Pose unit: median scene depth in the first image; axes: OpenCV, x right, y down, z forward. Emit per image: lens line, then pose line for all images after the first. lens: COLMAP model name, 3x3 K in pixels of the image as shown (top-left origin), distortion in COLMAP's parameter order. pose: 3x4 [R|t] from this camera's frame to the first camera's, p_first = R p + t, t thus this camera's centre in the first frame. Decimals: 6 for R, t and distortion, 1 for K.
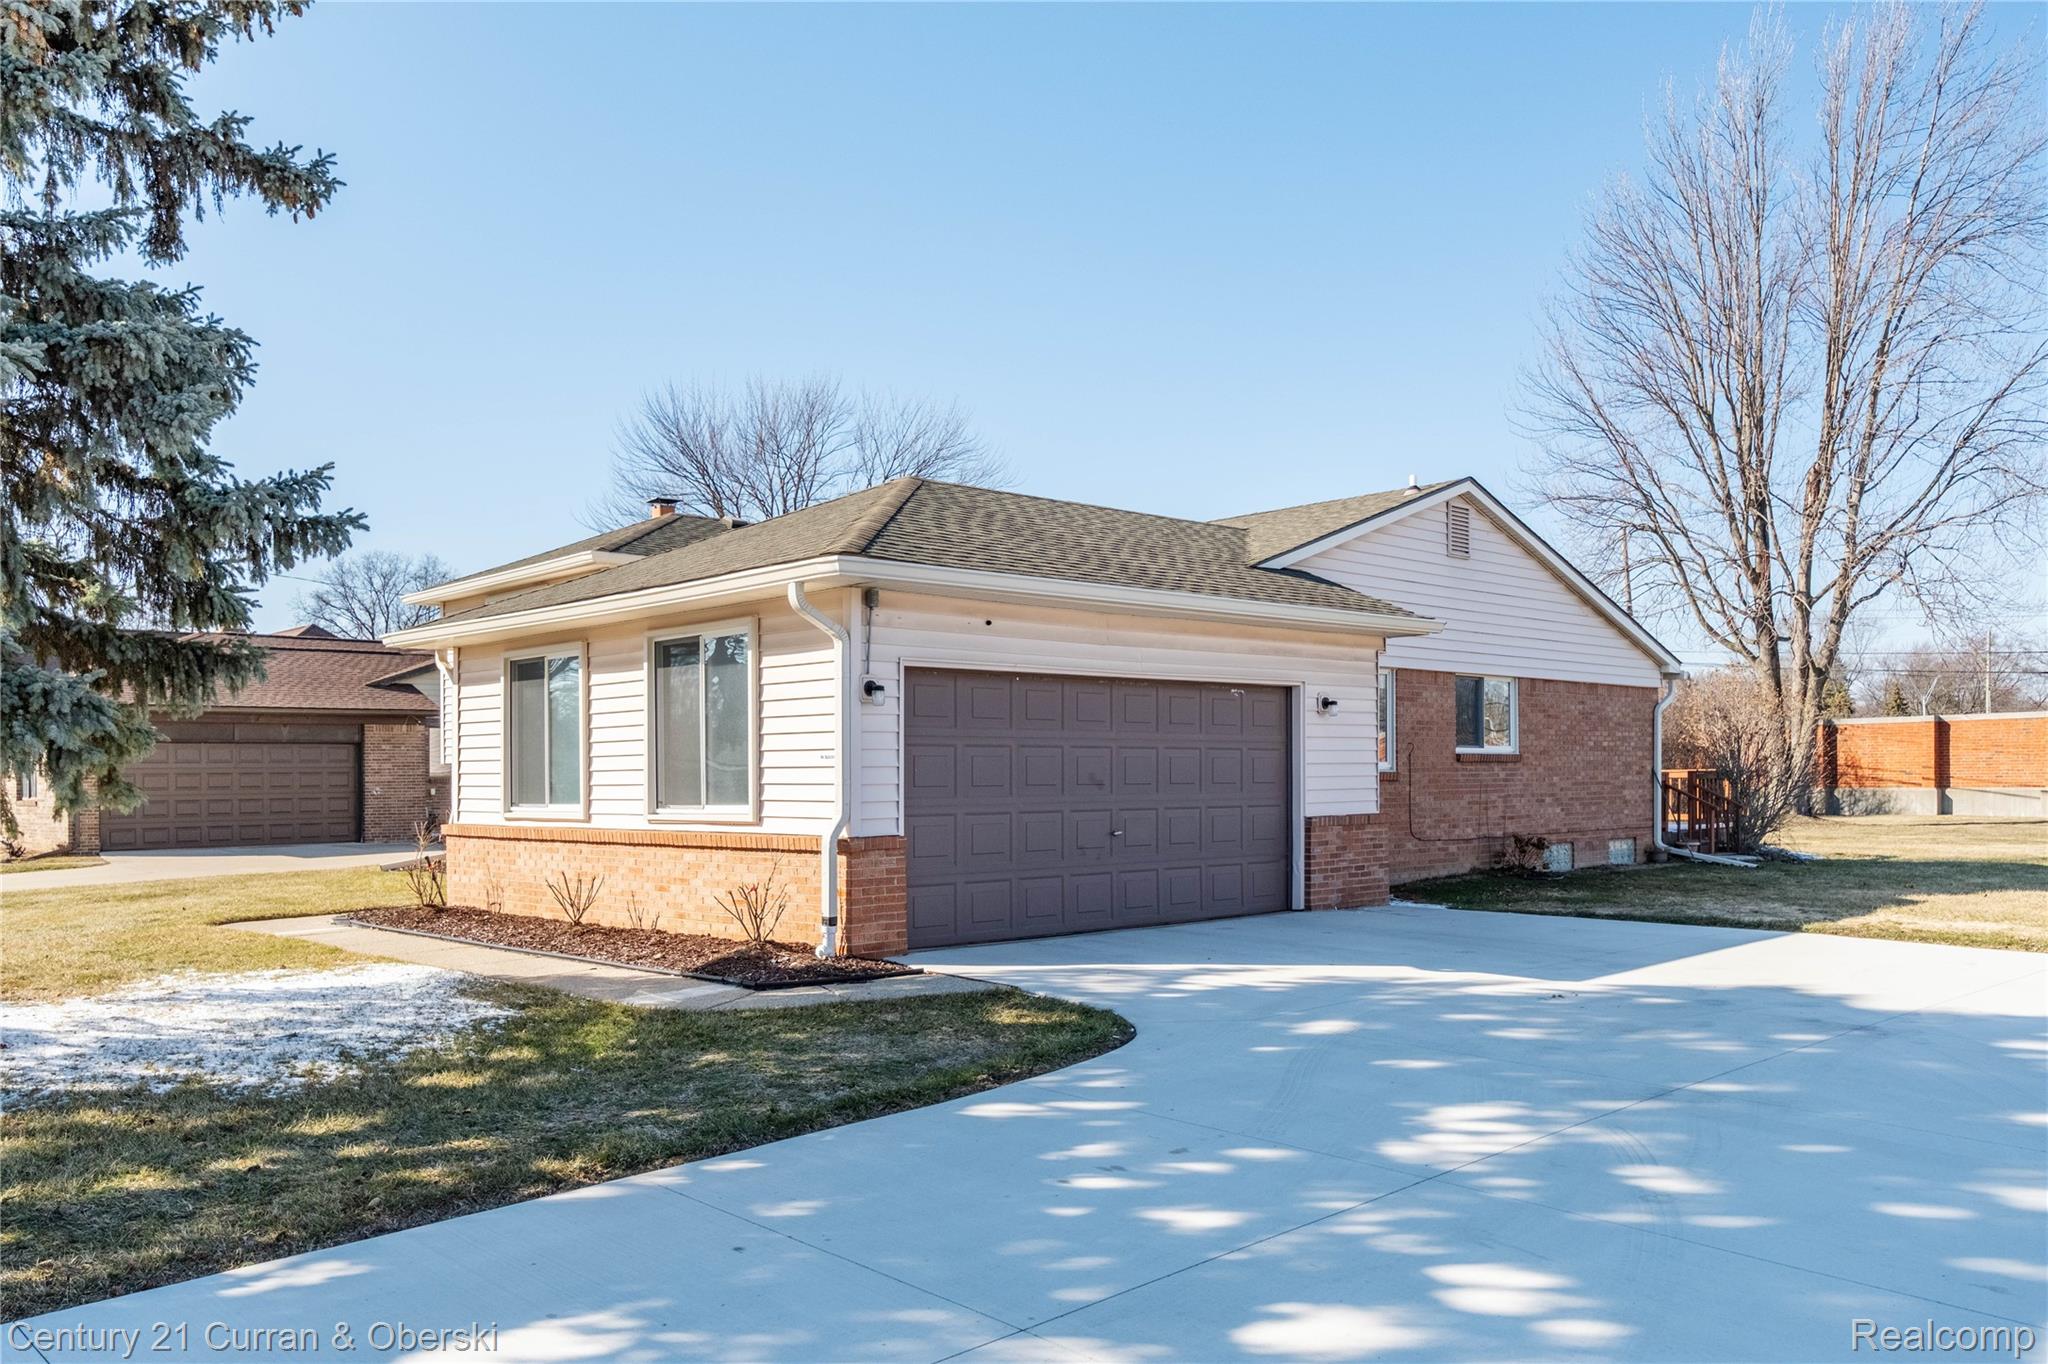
lens RADIAL K [[1524.3, 0, 1022.0], [0, 1524.3, 837.2], [0, 0, 1]] dist [0.003323, 0.002222]
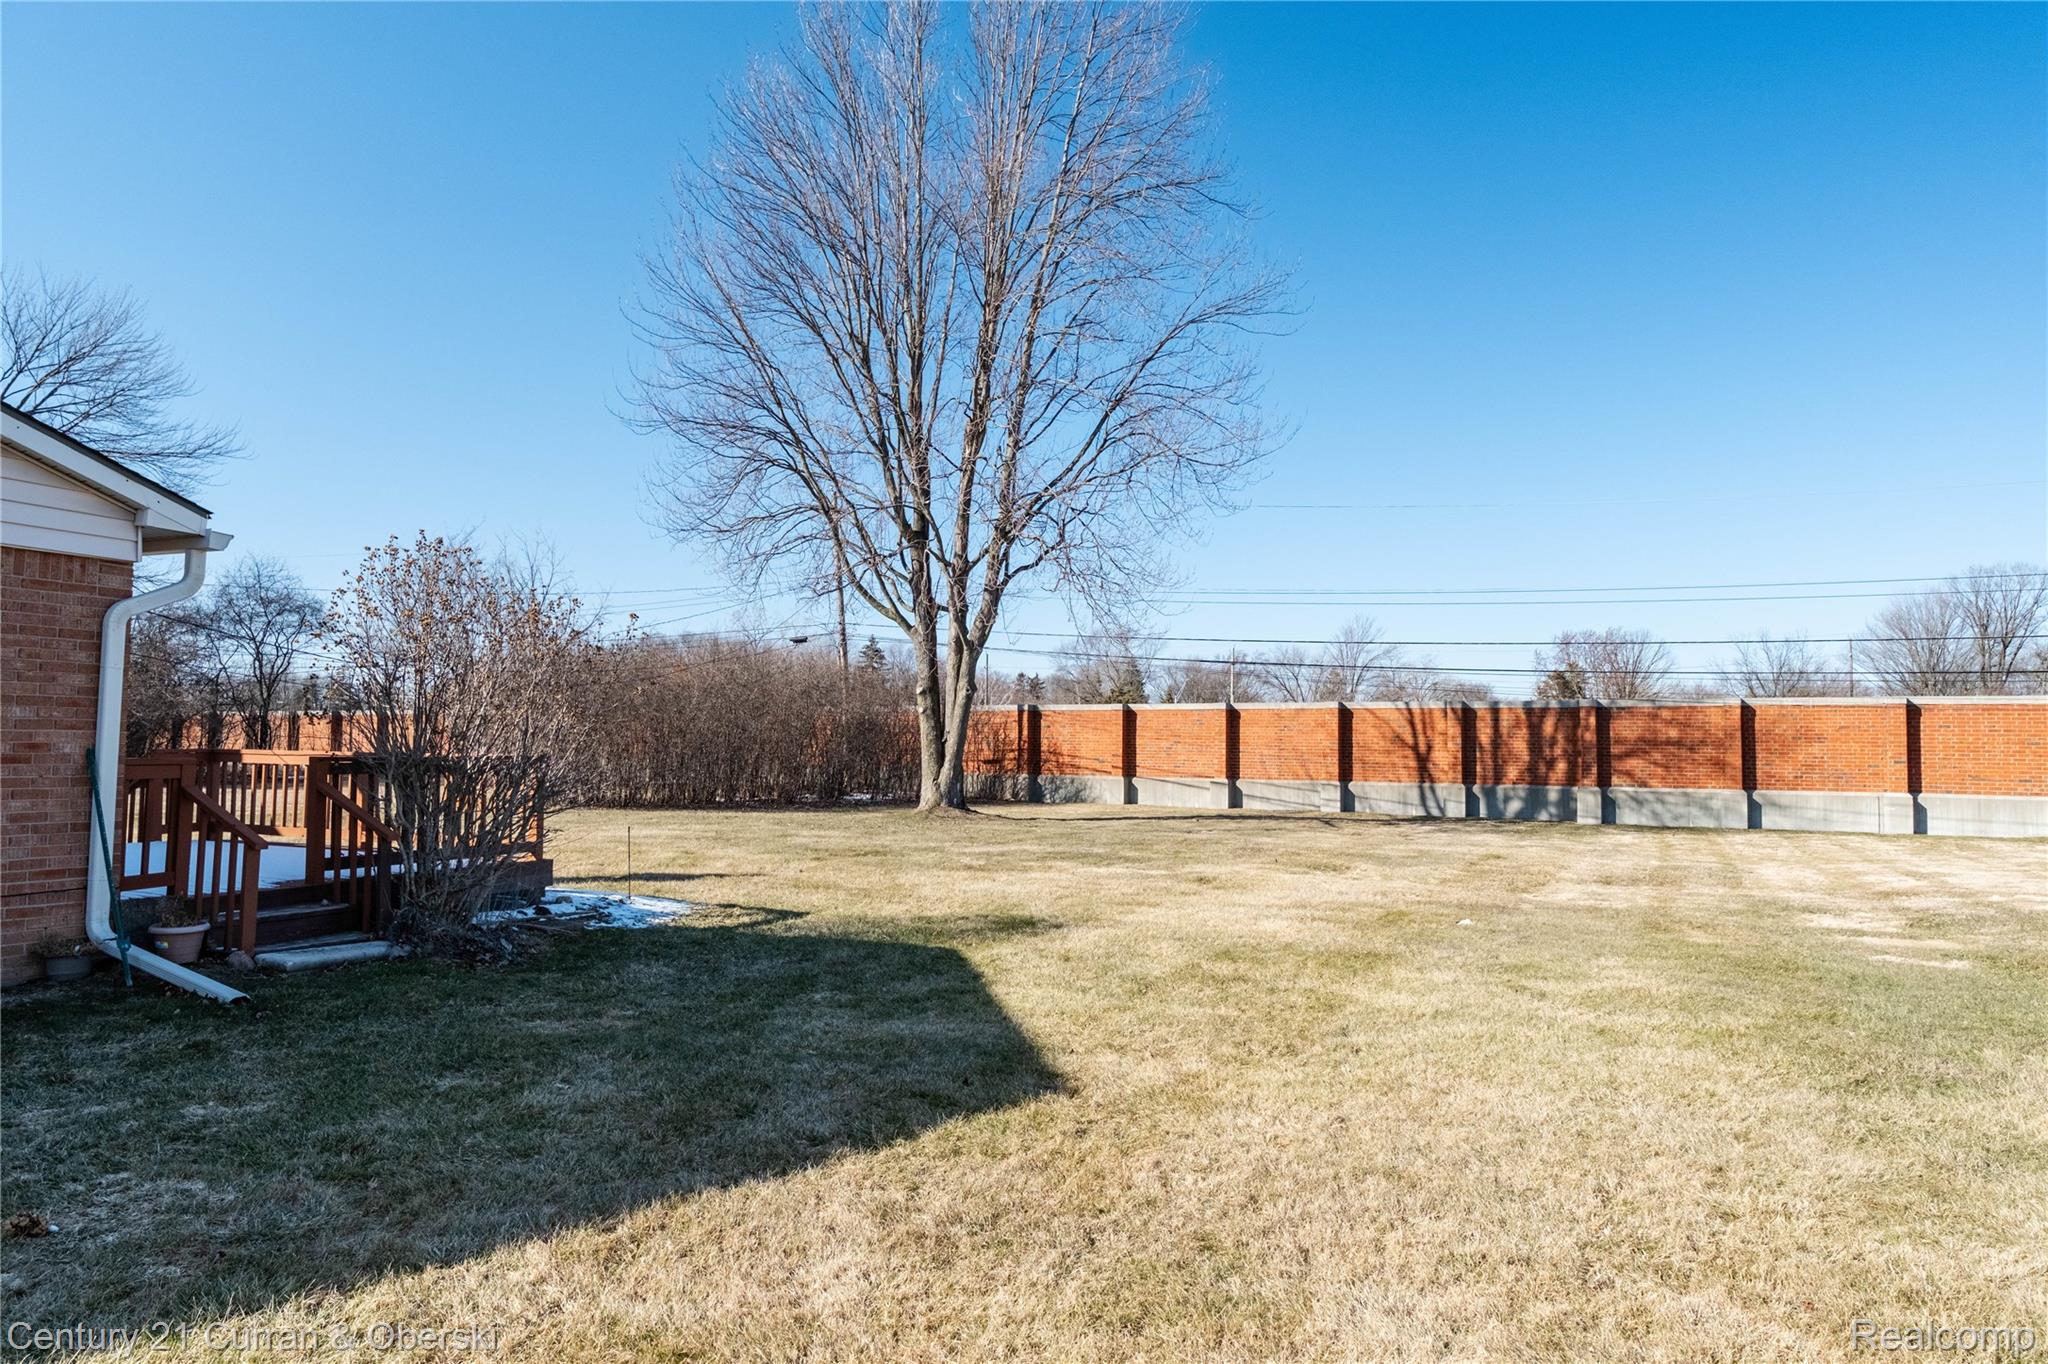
lens RADIAL K [[1295.4, 0, 1017.5], [0, 1295.4, 757.2], [0, 0, 1]] dist [-0.004141, -0.001081]
pose [[0.928649, 0.023436, 0.370218, 0.264470], [-0.010793, 0.999287, -0.036187, -0.016361], [-0.370802, 0.029609, 0.928240, 0.290052]]
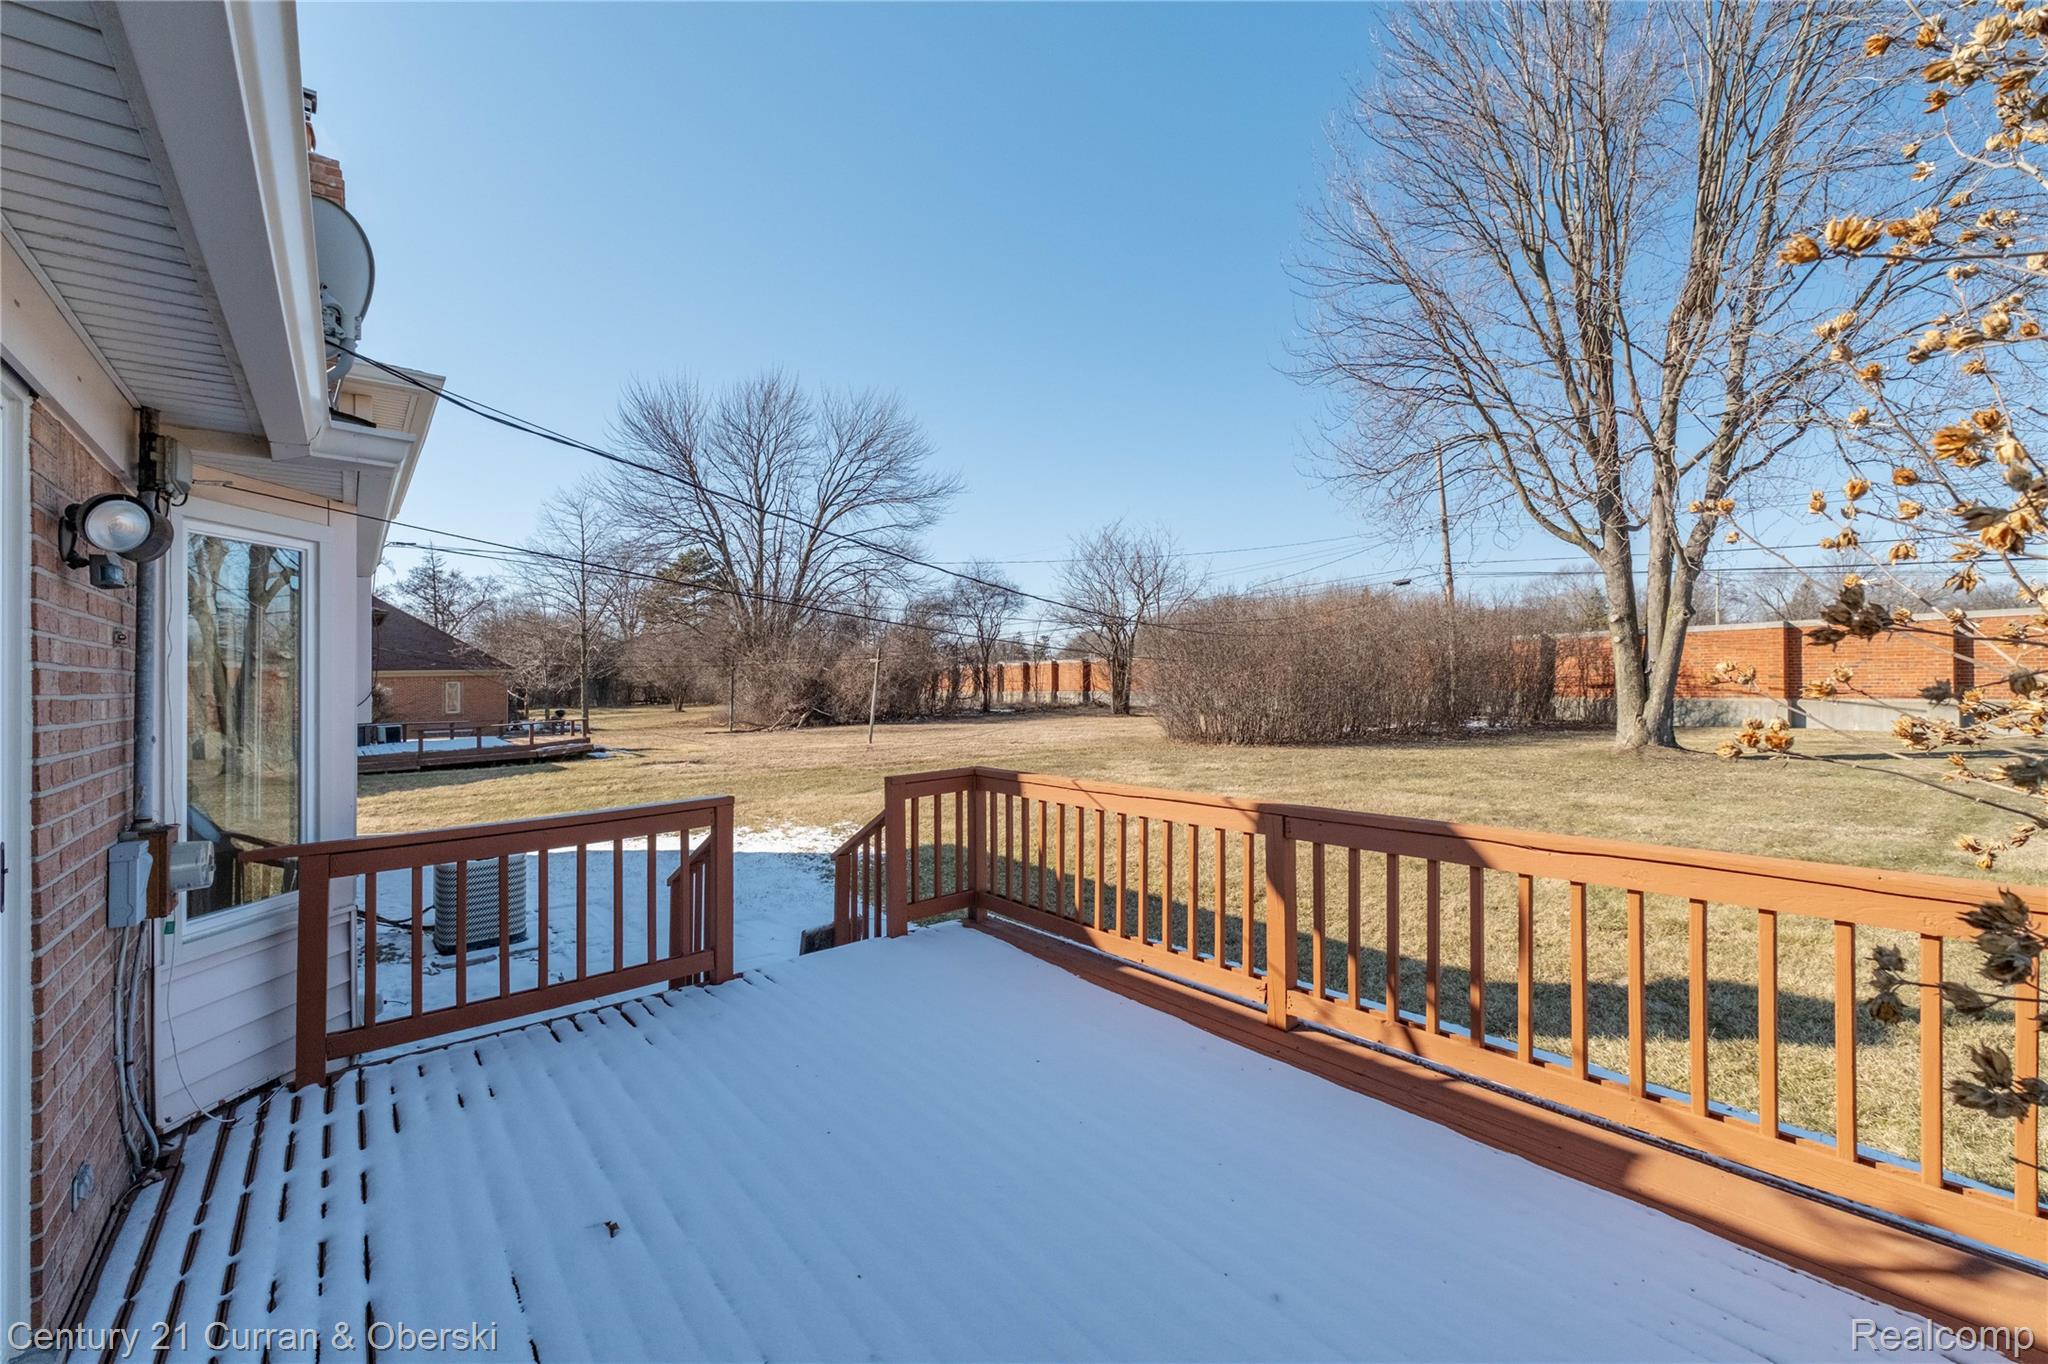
lens RADIAL K [[848.0, 0, 1022.4], [0, 848.0, 719.5], [0, 0, 1]] dist [0.001685, 0.000295]
pose [[0.995381, -0.006700, -0.095773, 0.219127], [0.007929, 0.999891, 0.012449, -0.035464], [0.095679, -0.013151, 0.995325, 0.521986]]
